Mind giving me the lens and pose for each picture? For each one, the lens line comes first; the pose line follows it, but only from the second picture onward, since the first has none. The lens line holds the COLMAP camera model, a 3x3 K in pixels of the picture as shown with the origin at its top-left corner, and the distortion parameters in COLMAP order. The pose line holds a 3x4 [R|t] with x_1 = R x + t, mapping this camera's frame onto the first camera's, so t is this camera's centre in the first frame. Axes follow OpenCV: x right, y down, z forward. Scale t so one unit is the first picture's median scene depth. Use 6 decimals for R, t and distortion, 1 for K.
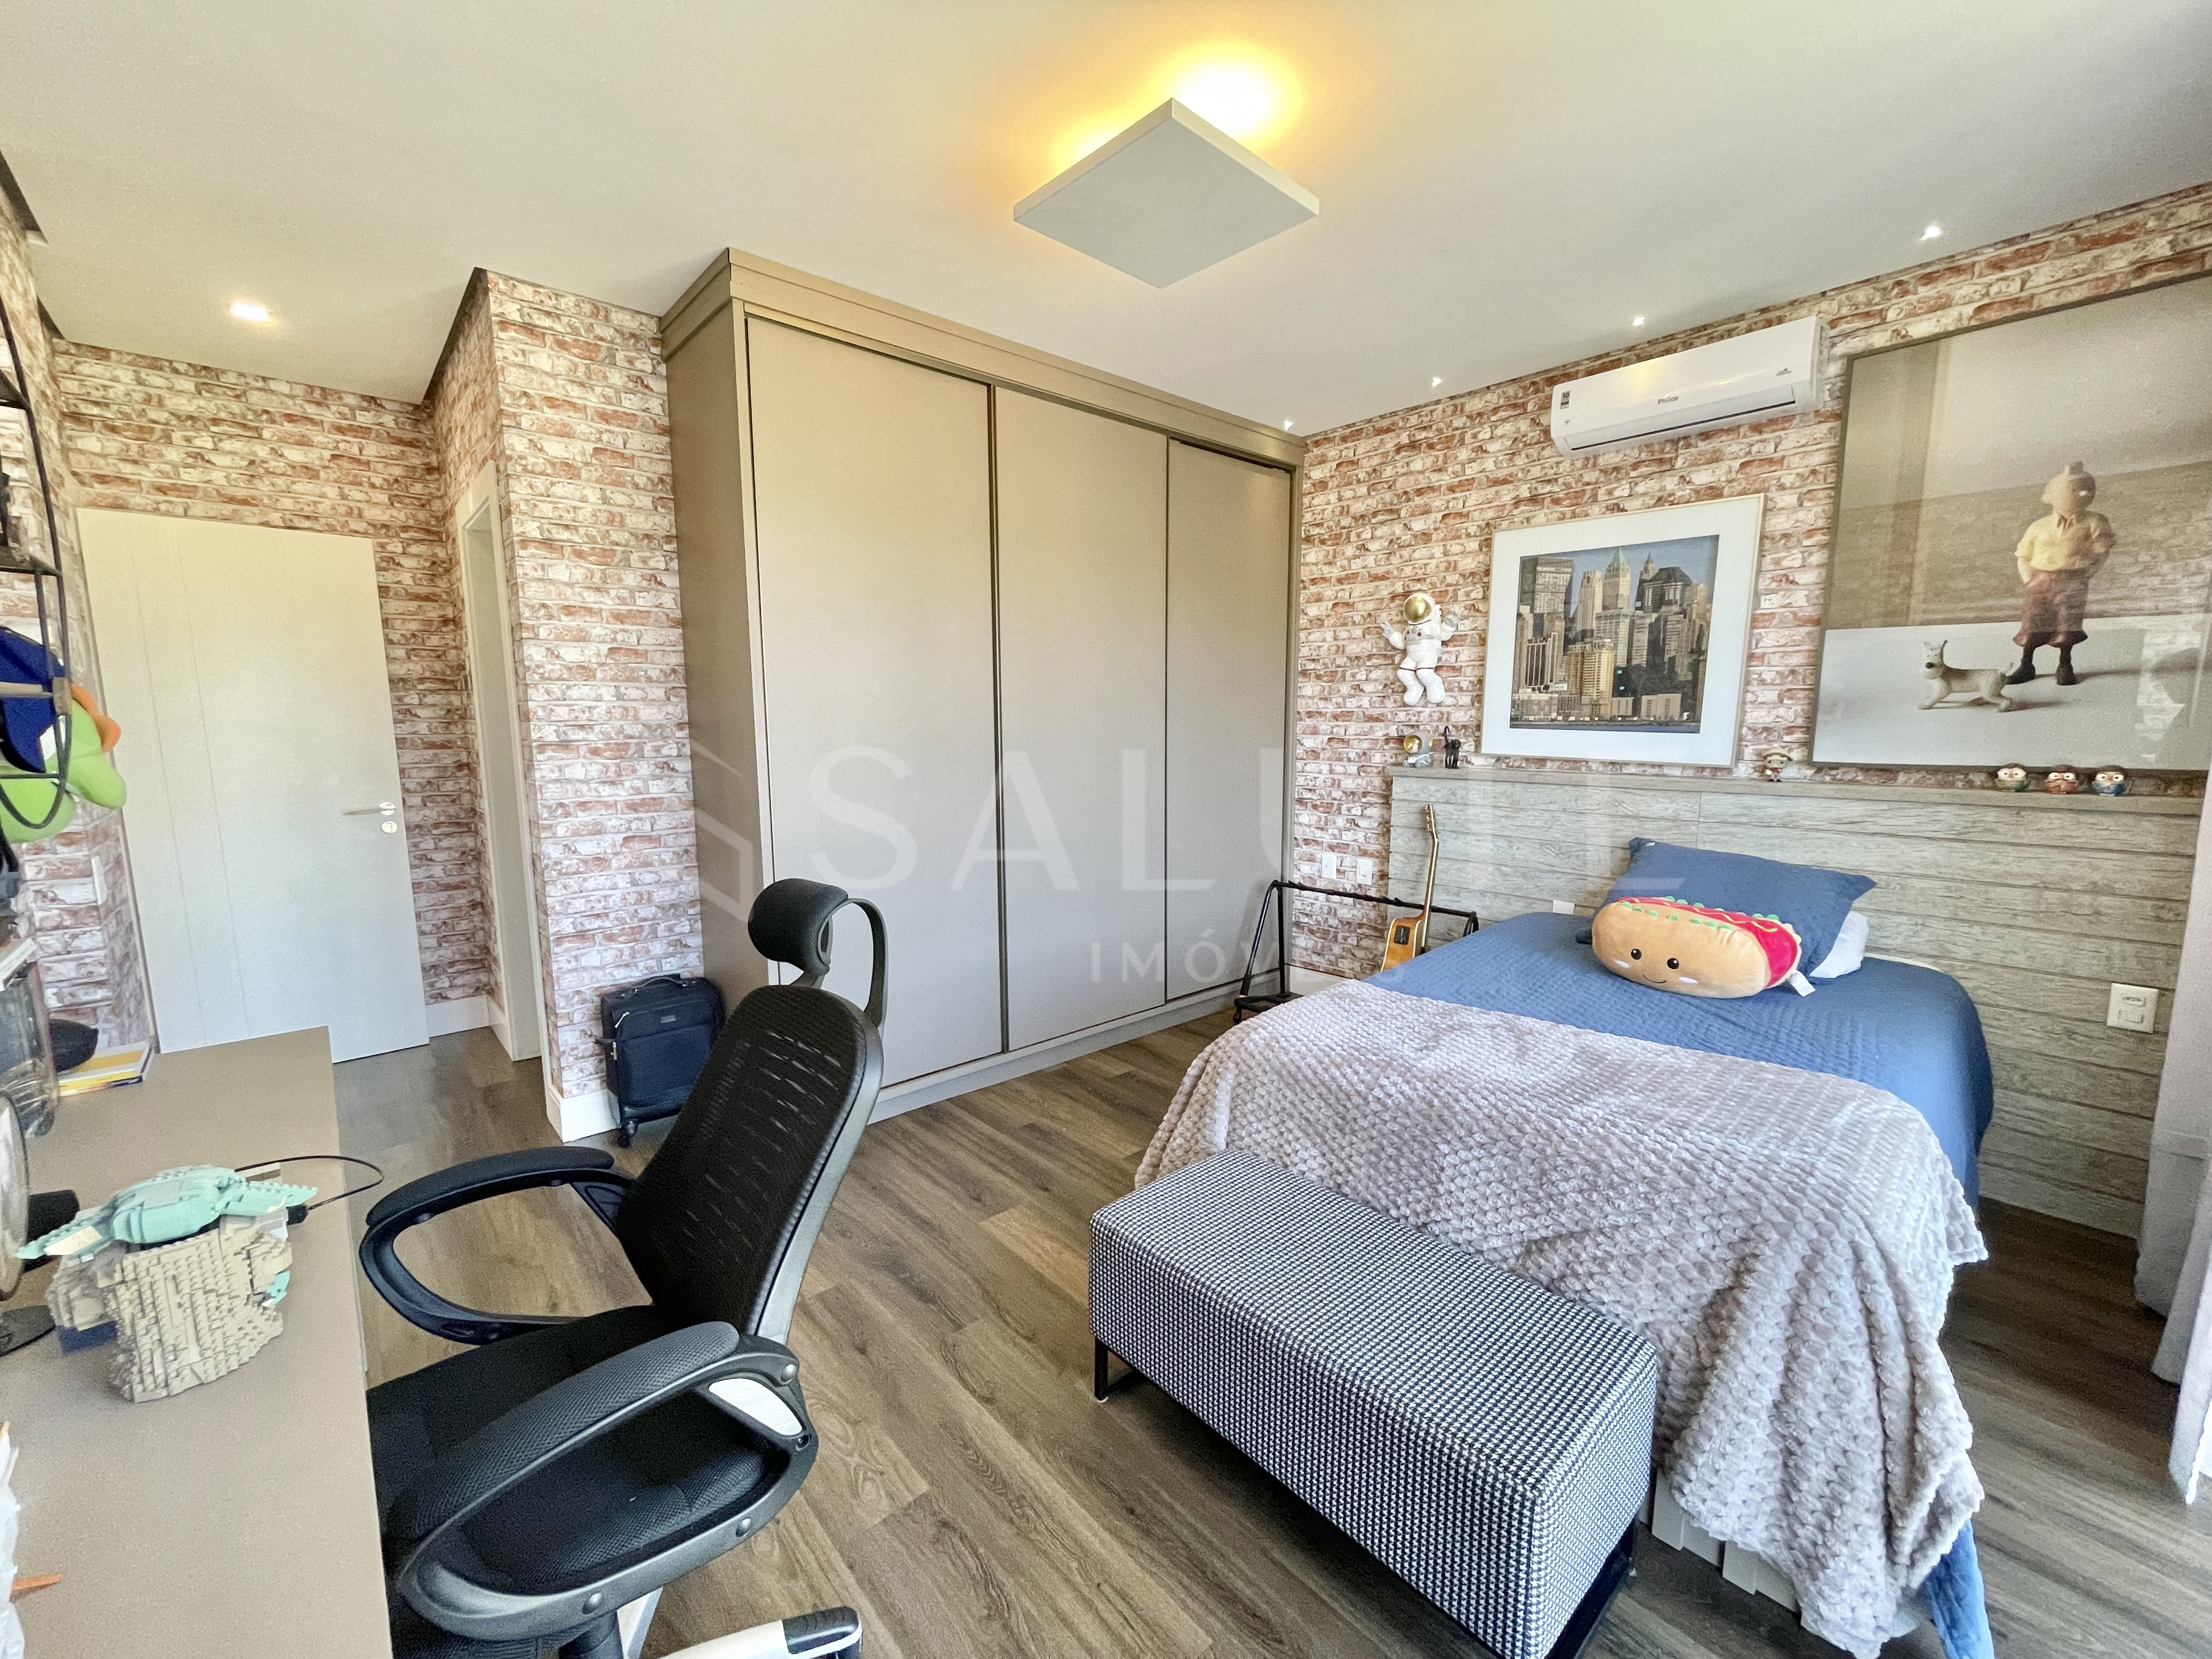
lens RADIAL K [[893.4, 0, 1099.8], [0, 893.4, 831.0], [0, 0, 1]] dist [0.001396, 0.000073]
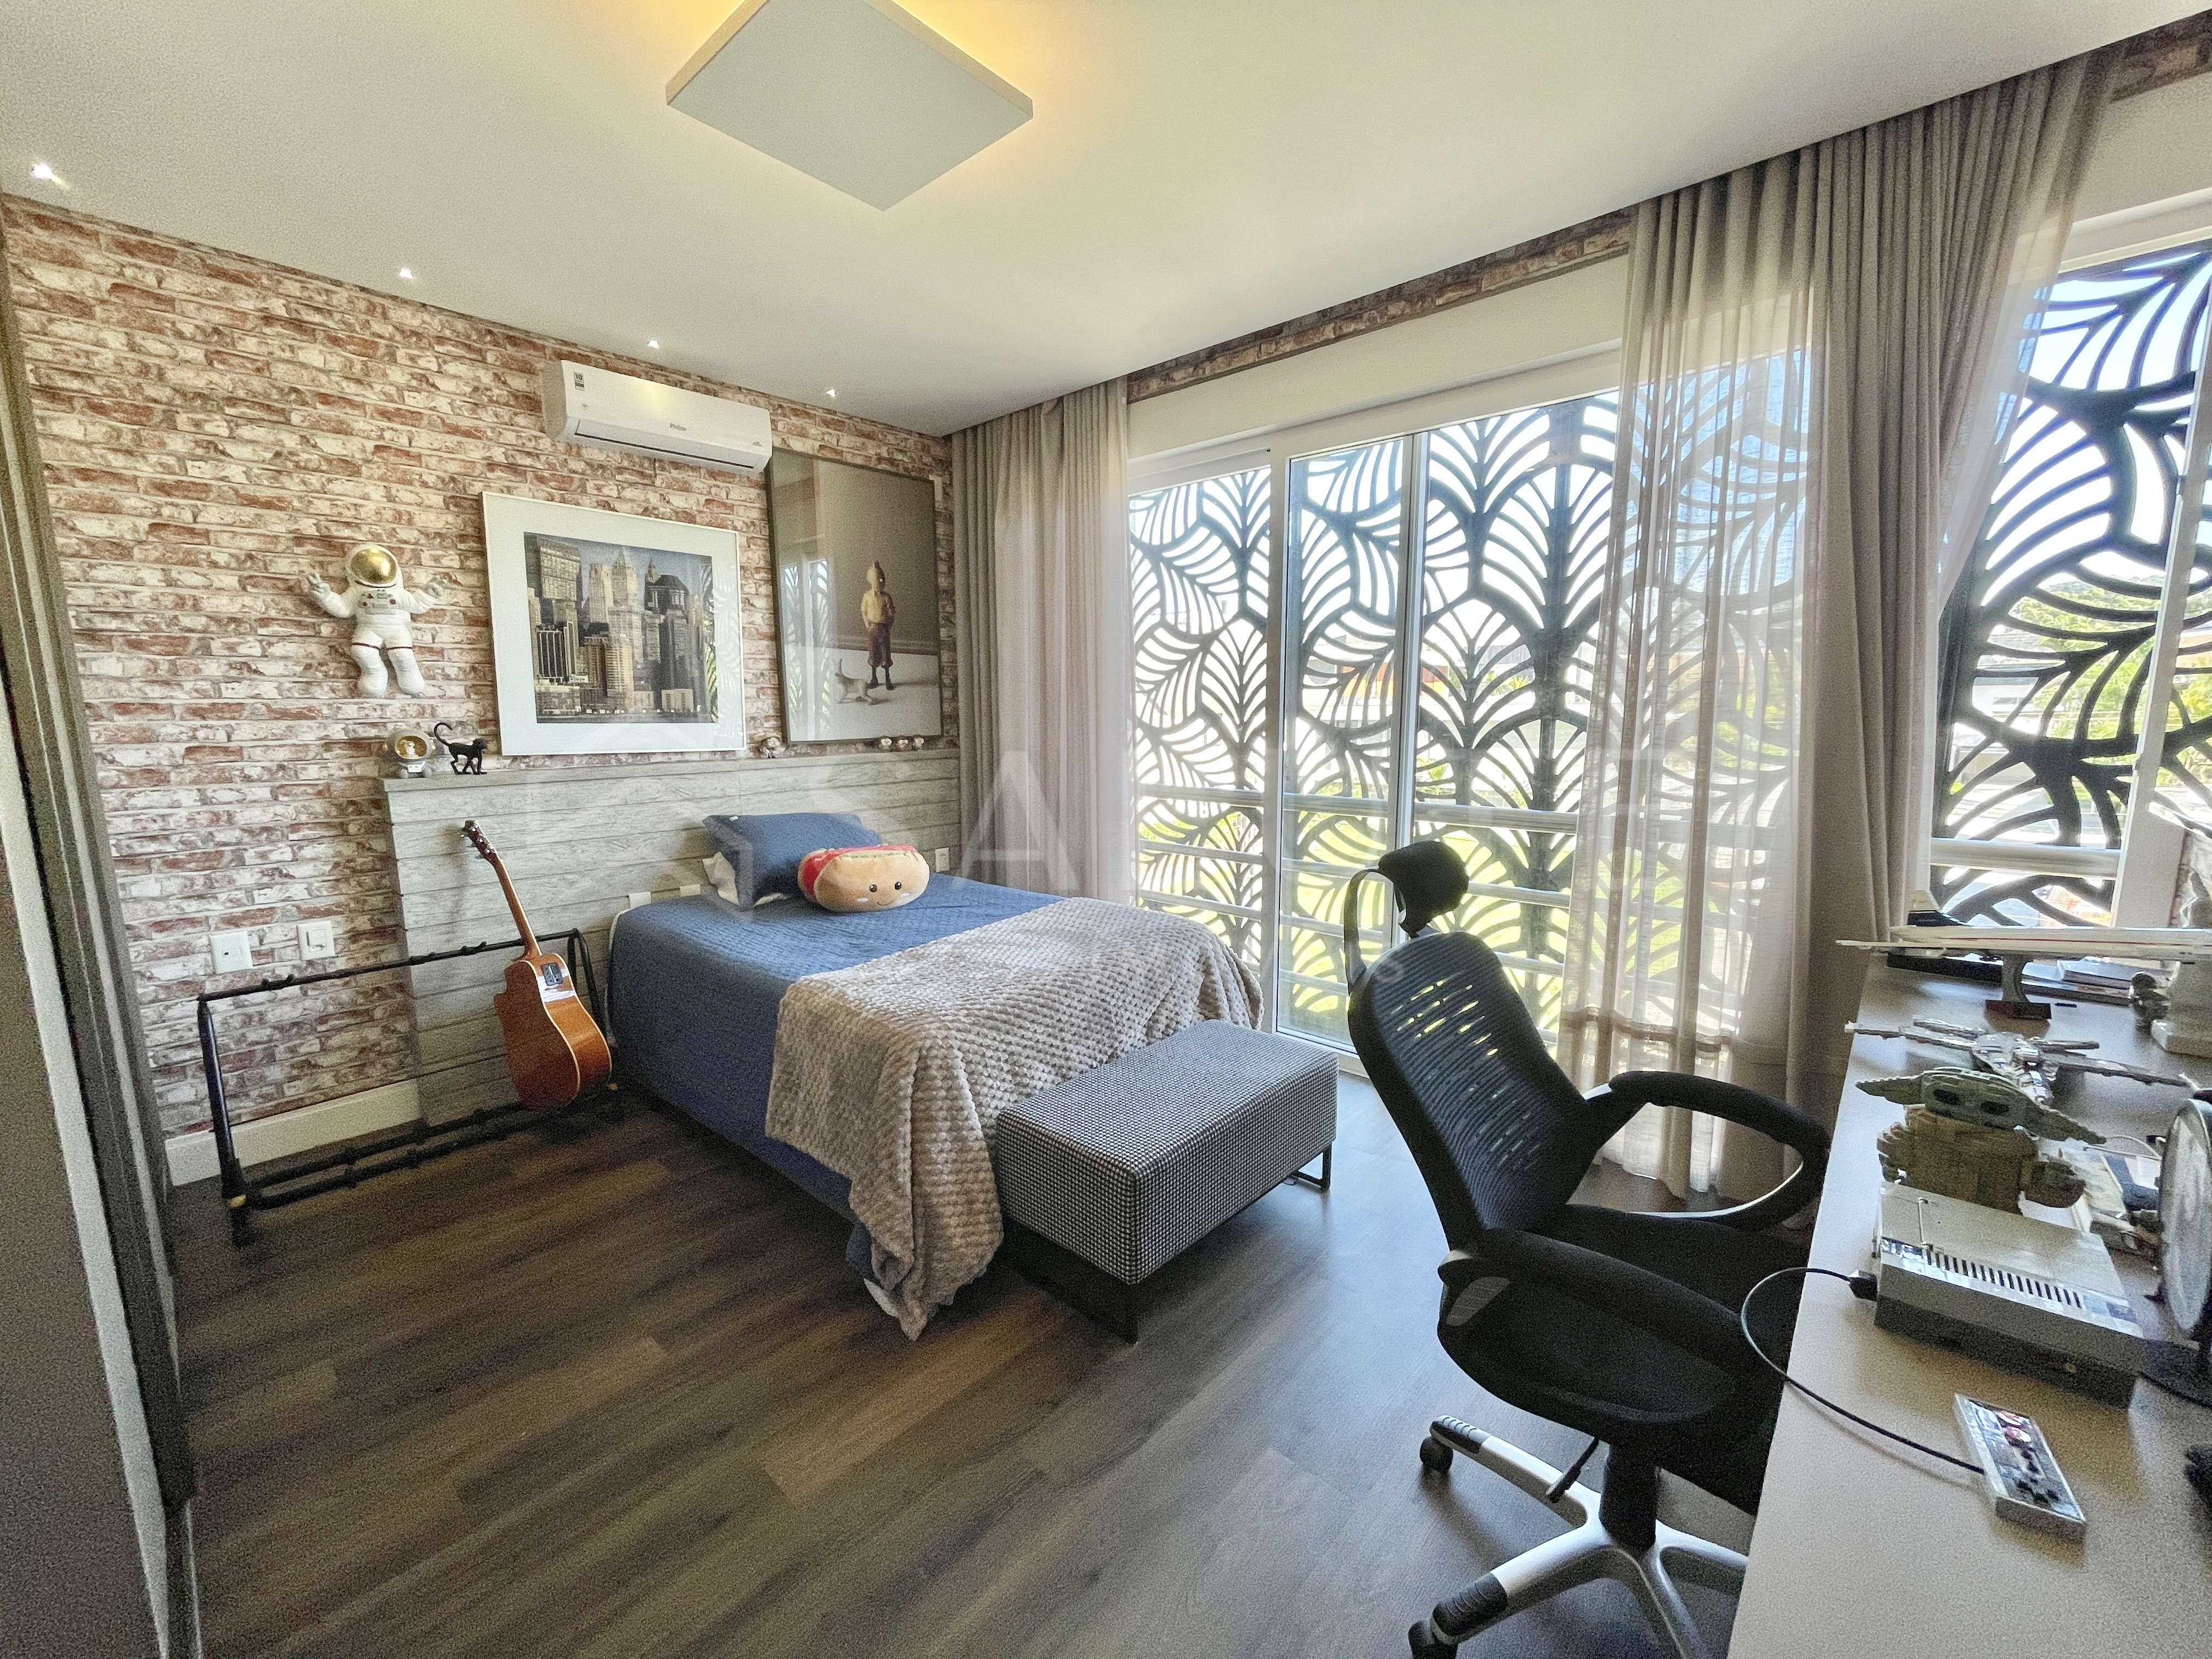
lens RADIAL K [[893.4, 0, 1101.0], [0, 893.4, 833.4], [0, 0, 1]] dist [0.001396, 0.000073]
pose [[-0.098166, -0.135669, 0.985879, -0.522788], [0.136856, 0.979411, 0.148406, -0.065779], [-0.985715, 0.149492, -0.077578, 0.558343]]
